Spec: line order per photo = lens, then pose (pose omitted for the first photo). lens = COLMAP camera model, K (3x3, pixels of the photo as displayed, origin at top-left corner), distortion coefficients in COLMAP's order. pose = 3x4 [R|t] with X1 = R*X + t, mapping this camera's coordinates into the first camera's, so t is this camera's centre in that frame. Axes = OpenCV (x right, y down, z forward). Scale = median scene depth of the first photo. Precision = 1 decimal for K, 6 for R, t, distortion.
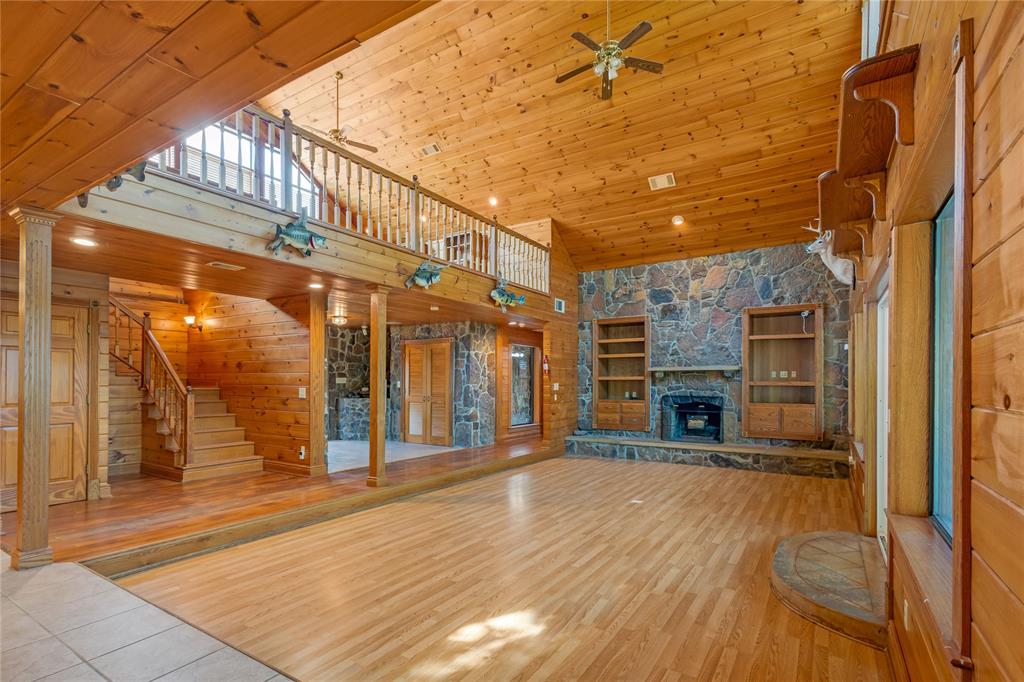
lens RADIAL K [[480.9, 0, 511.1], [0, 480.9, 382.3], [0, 0, 1]] dist [0.015022, -0.002789]
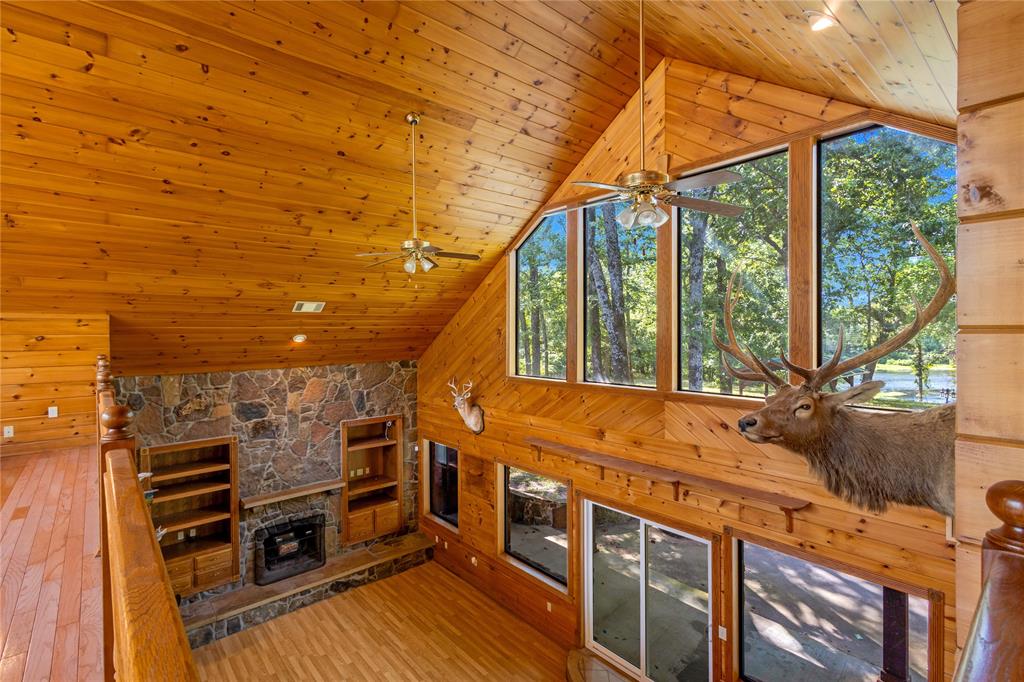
lens RADIAL K [[480.9, 0, 509.6], [0, 480.9, 341.8], [0, 0, 1]] dist [0.015022, -0.002789]
pose [[0.285047, -0.026420, 0.958149, -0.365642], [0.010016, 0.999648, 0.024584, -0.328314], [-0.958461, 0.002589, 0.285211, 0.363040]]
